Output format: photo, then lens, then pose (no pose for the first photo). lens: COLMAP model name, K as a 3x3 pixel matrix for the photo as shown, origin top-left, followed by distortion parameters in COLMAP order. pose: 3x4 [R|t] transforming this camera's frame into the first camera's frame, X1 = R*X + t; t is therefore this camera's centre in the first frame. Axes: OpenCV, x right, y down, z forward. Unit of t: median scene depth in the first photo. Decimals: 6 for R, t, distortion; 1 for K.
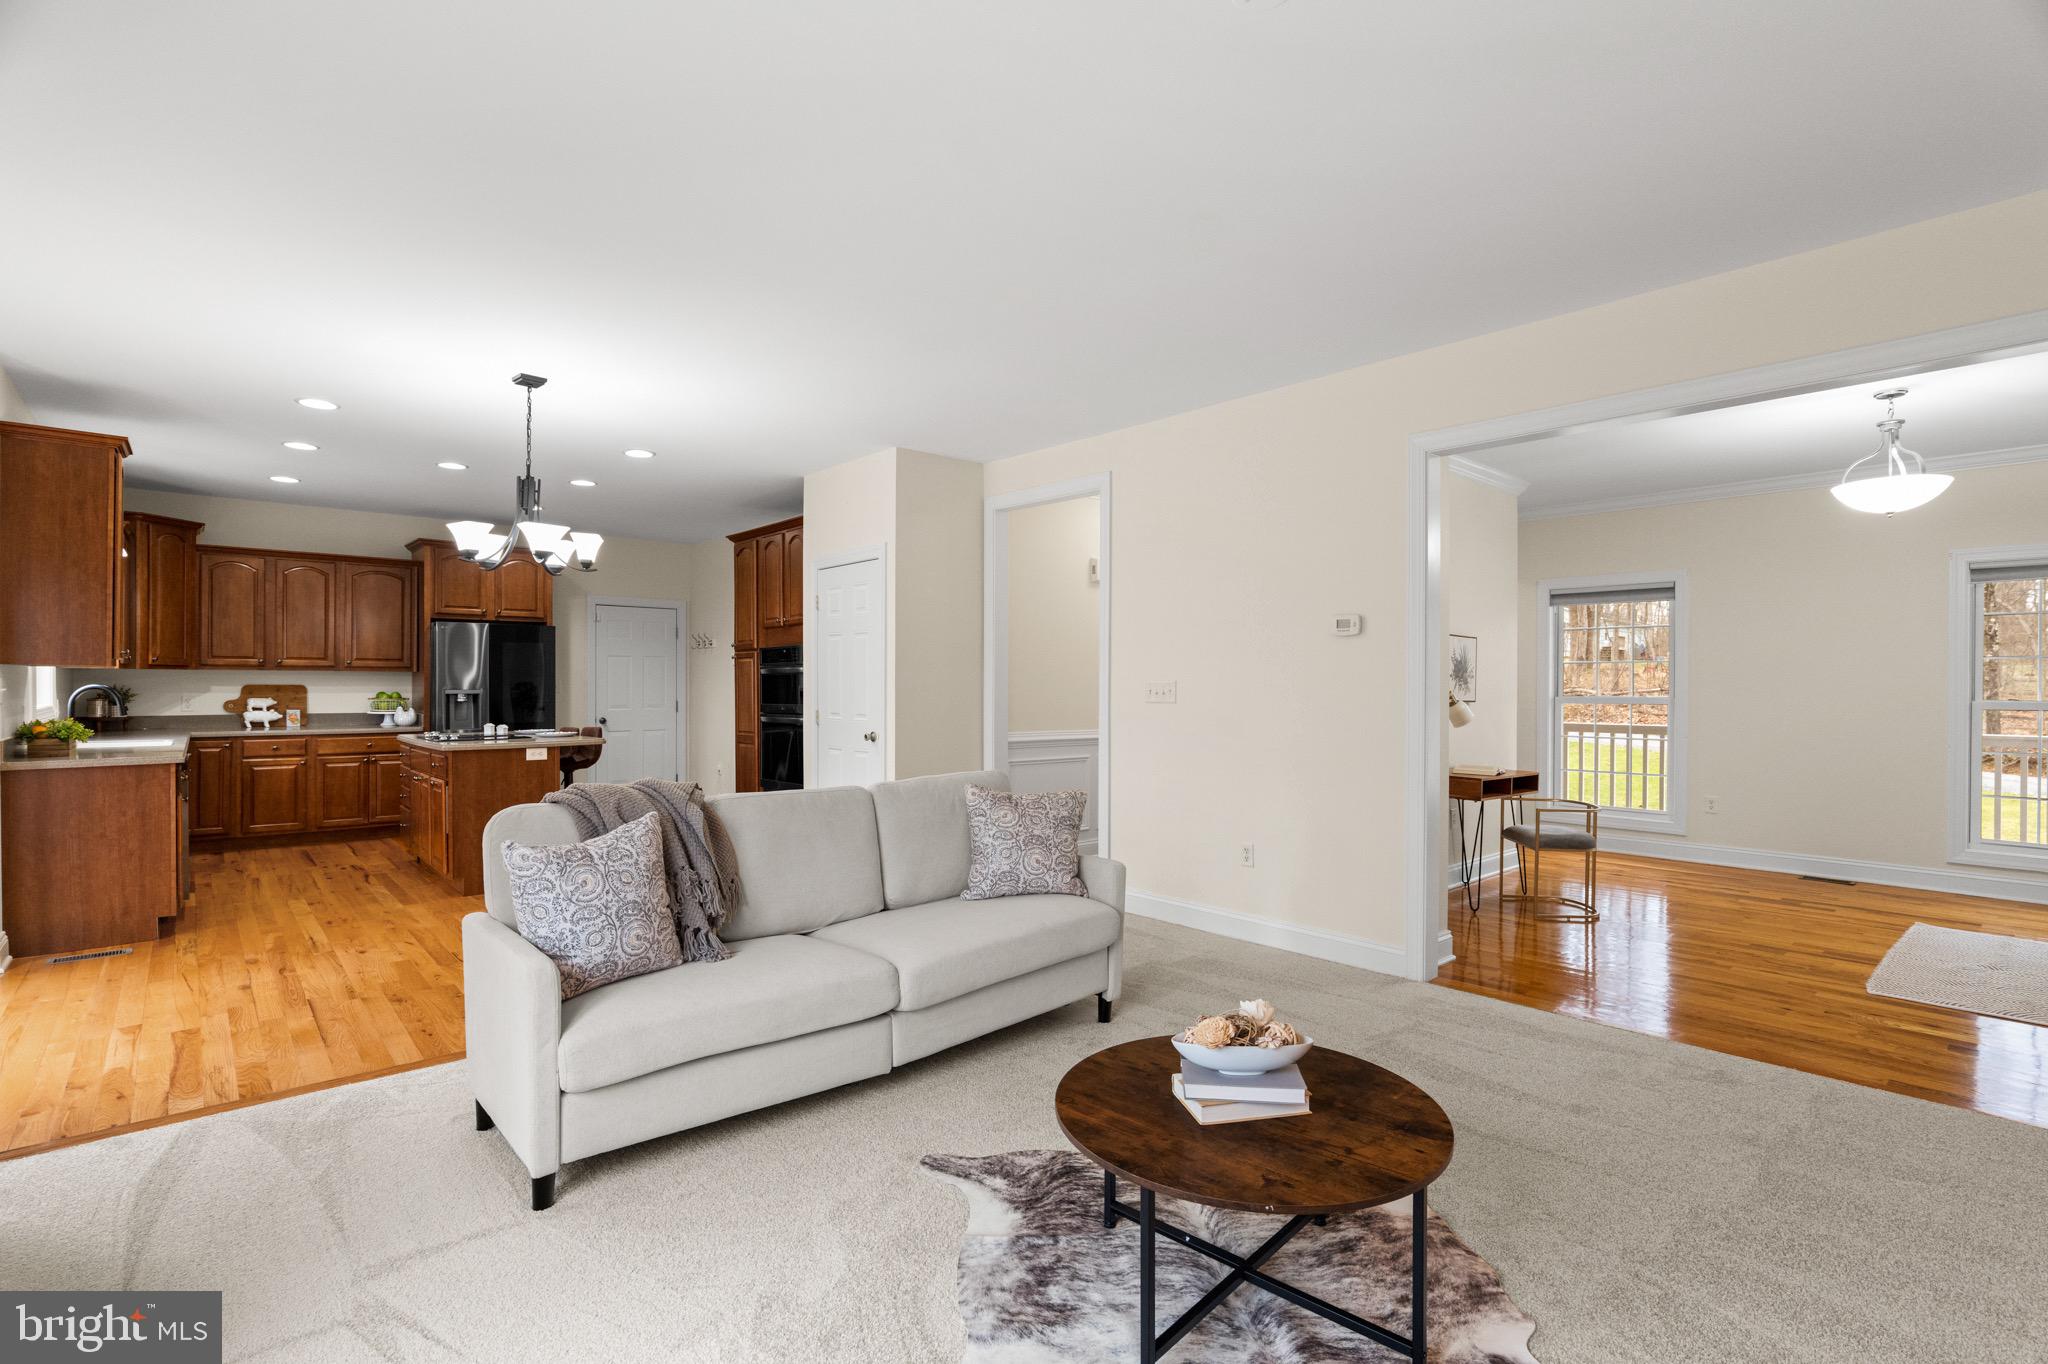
lens RADIAL K [[989.2, 0, 1028.6], [0, 989.2, 690.0], [0, 0, 1]] dist [-0.032193, 0.012926]
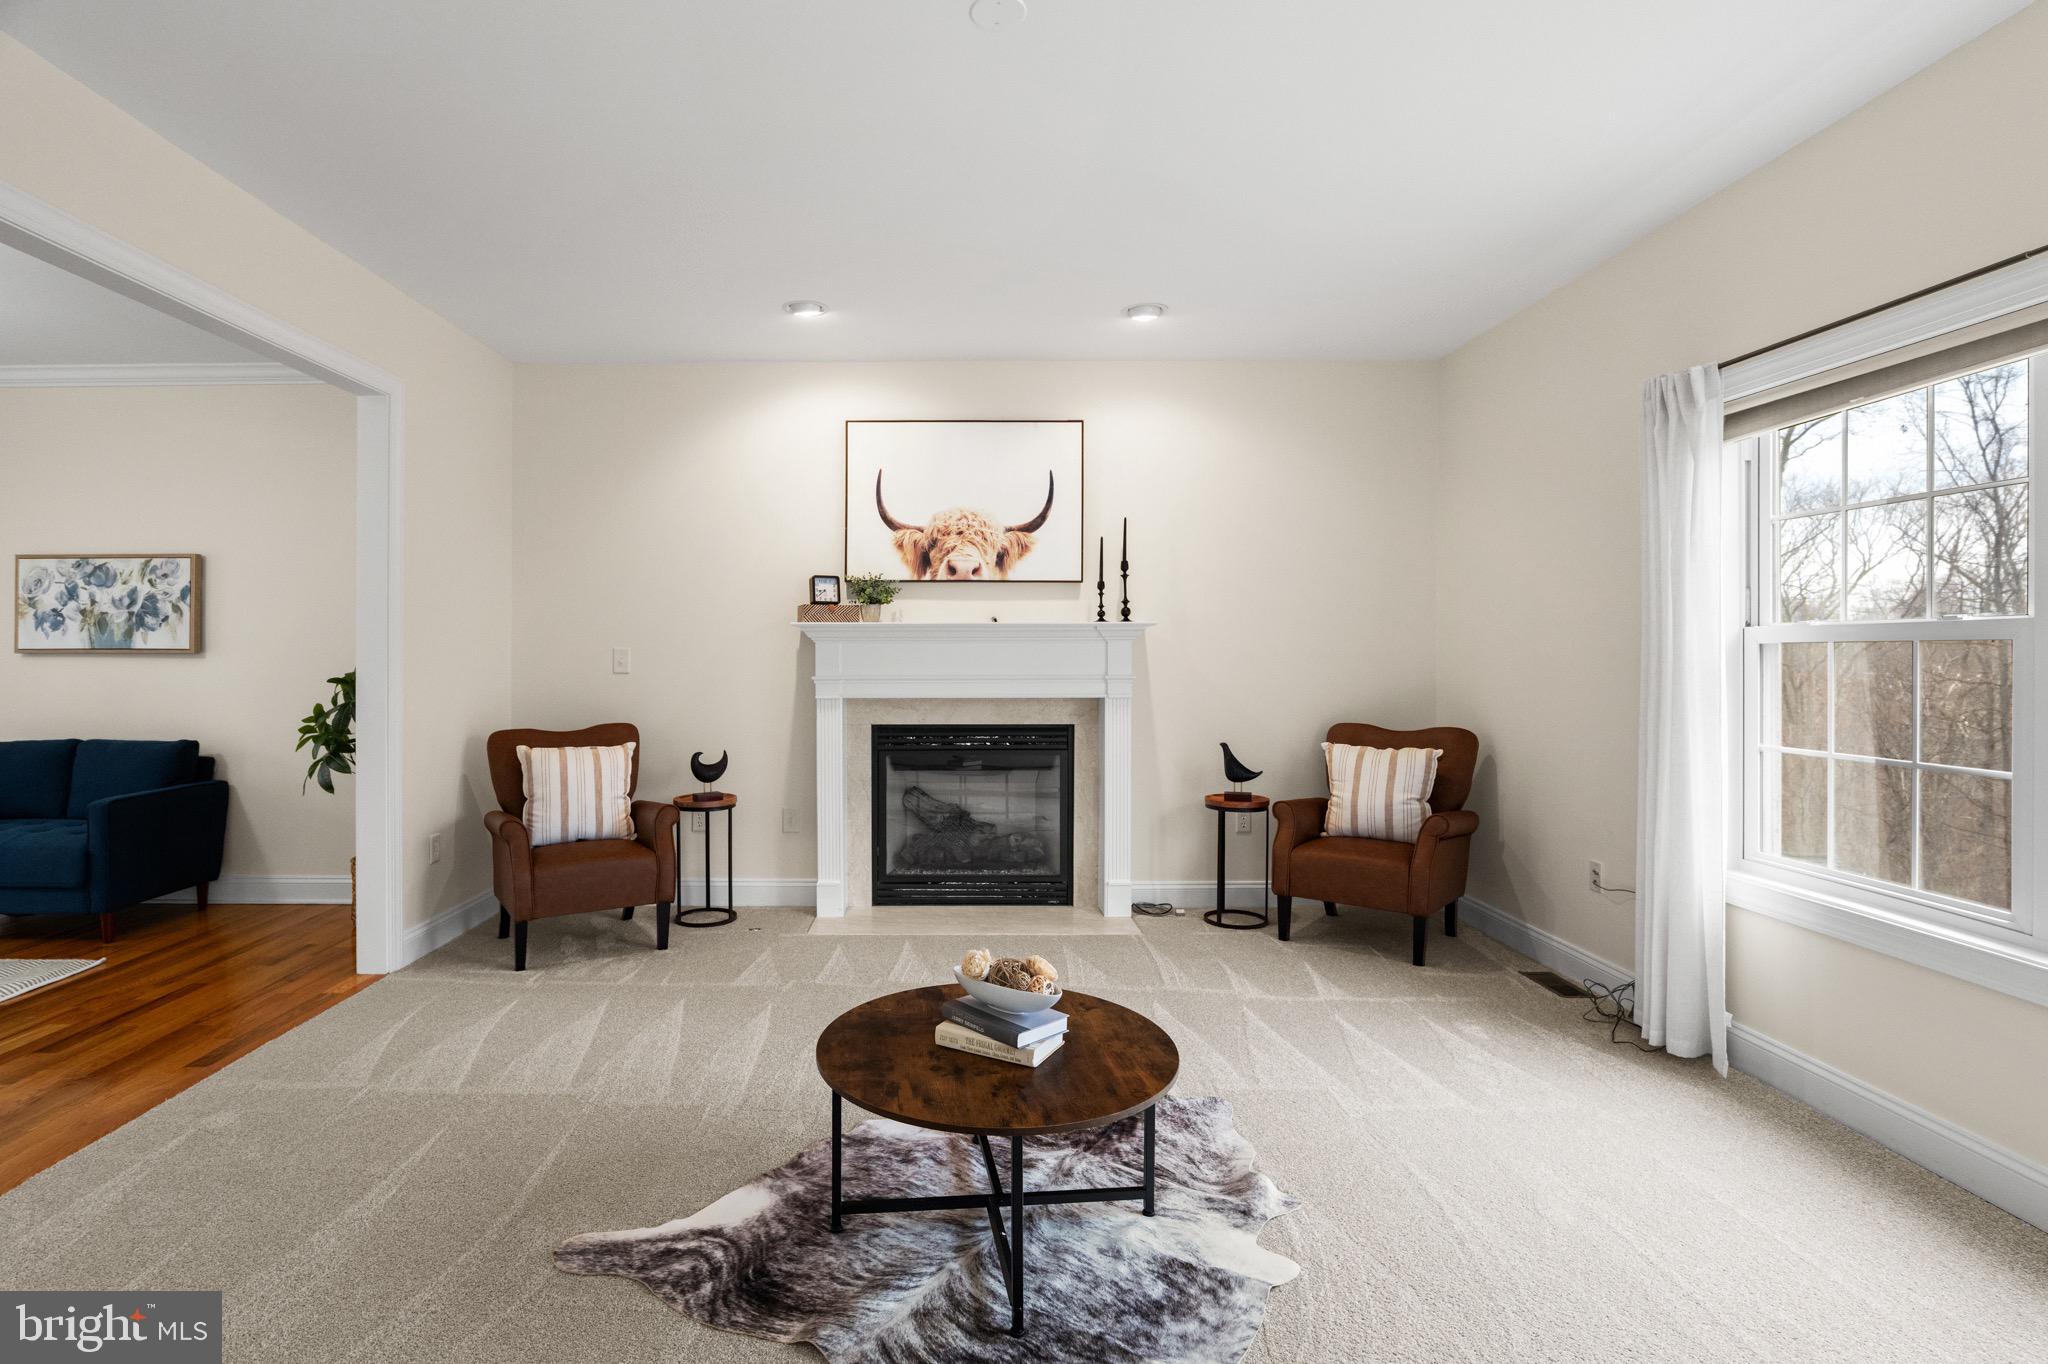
lens RADIAL K [[989.2, 0, 946.2], [0, 989.2, 665.5], [0, 0, 1]] dist [-0.032193, 0.012926]
pose [[-0.746250, -0.007123, 0.665628, -0.123228], [0.002147, 0.999912, 0.013108, -0.000096], [-0.665663, 0.011211, -0.746168, 0.506639]]
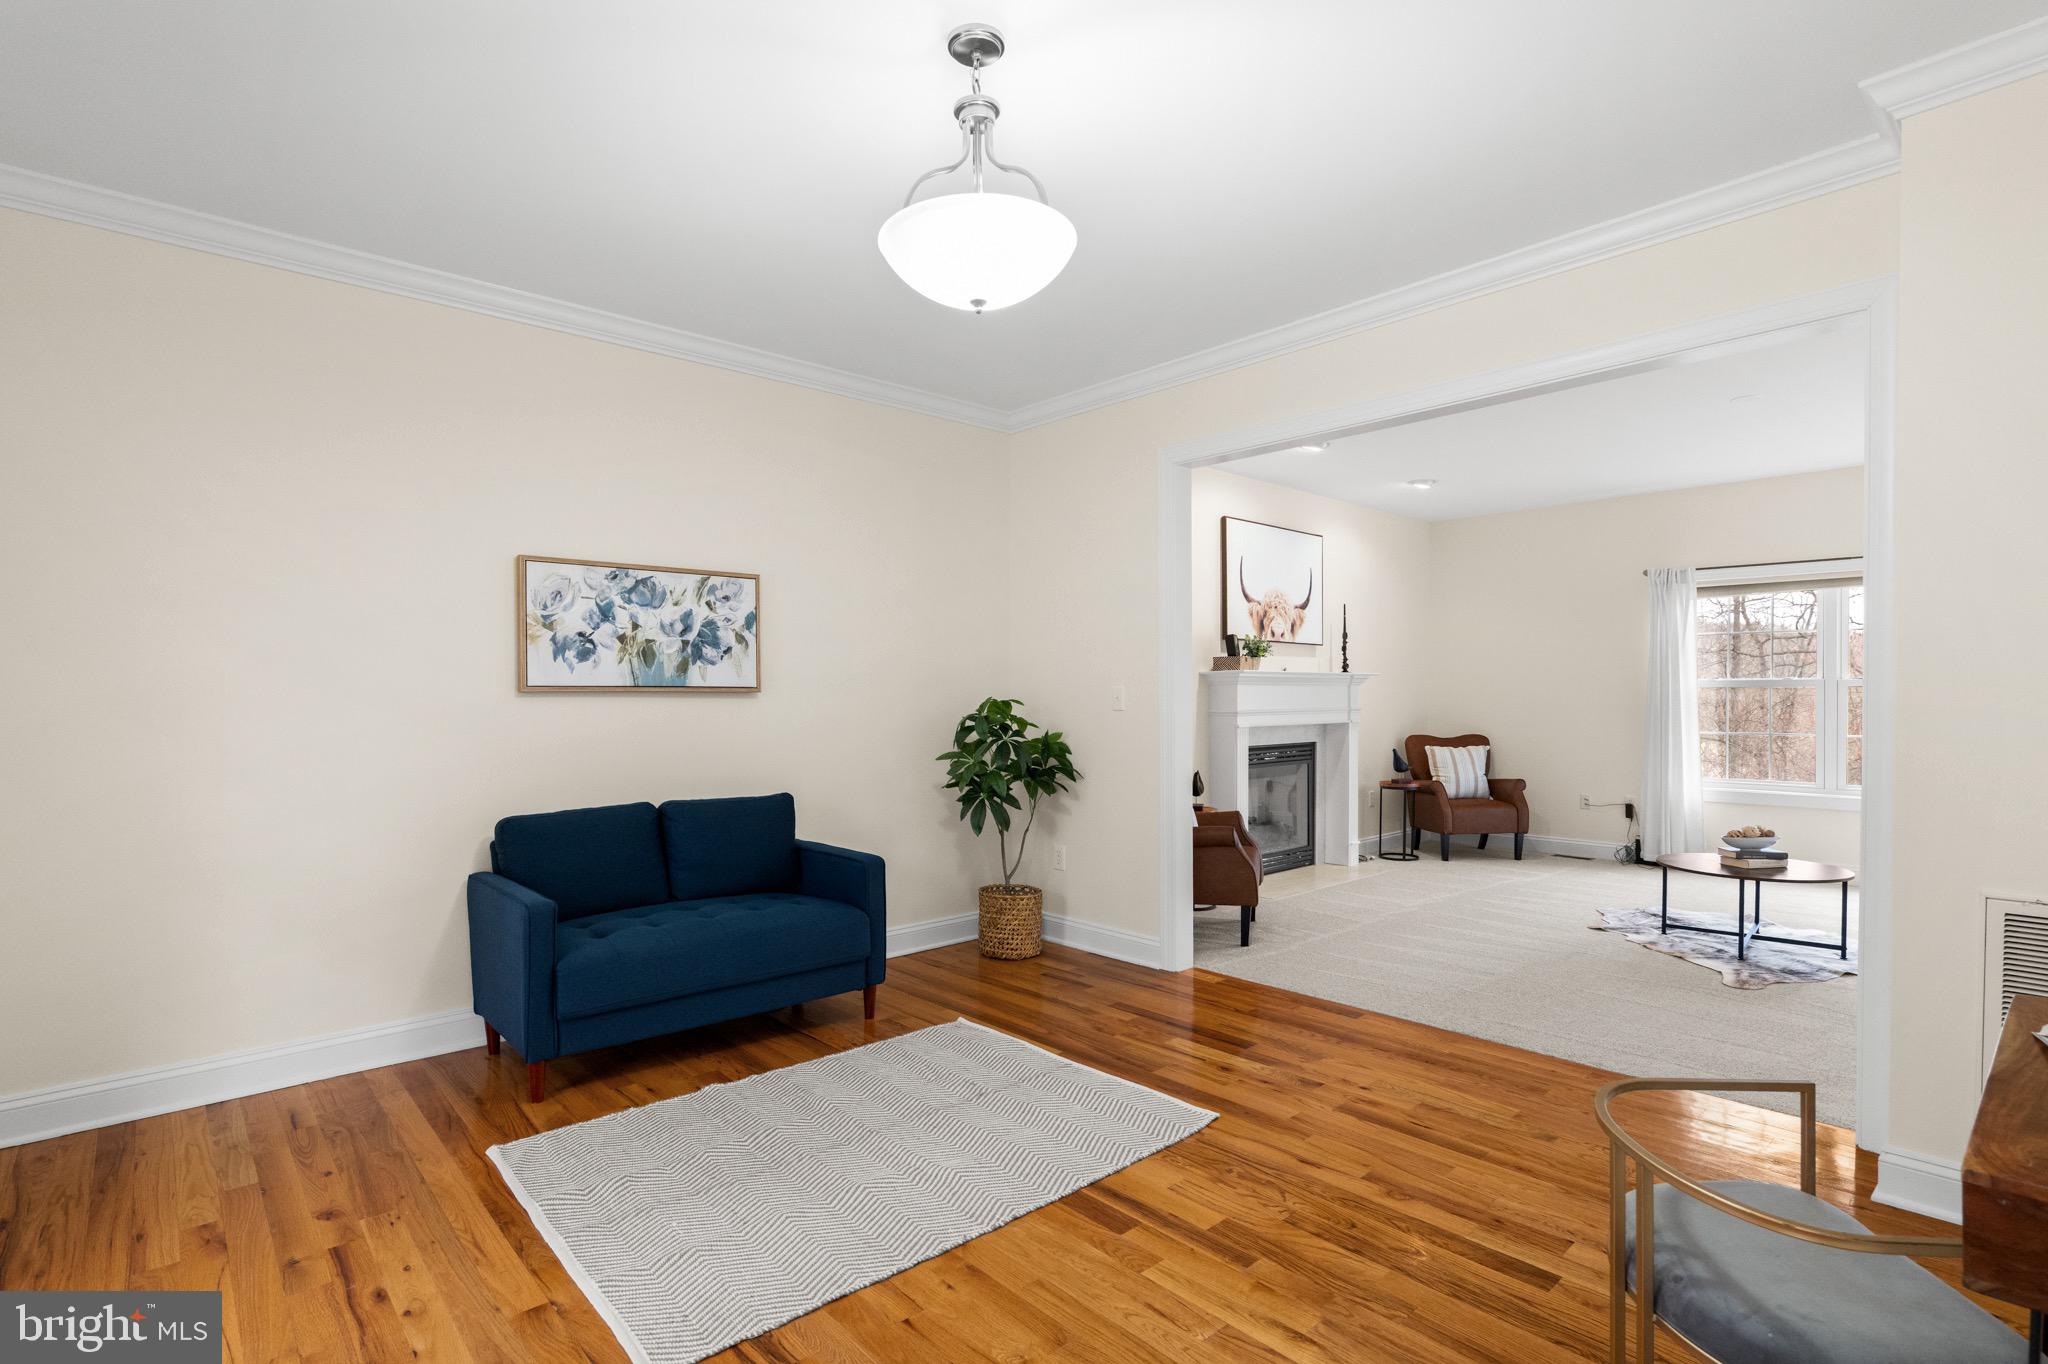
lens RADIAL K [[989.2, 0, 988.9], [0, 989.2, 700.5], [0, 0, 1]] dist [-0.032193, 0.012926]
pose [[-0.999922, 0.012108, -0.003121, 0.578841], [0.012124, 0.999914, -0.004940, 0.008433], [0.003061, -0.004977, -0.999983, 0.925167]]
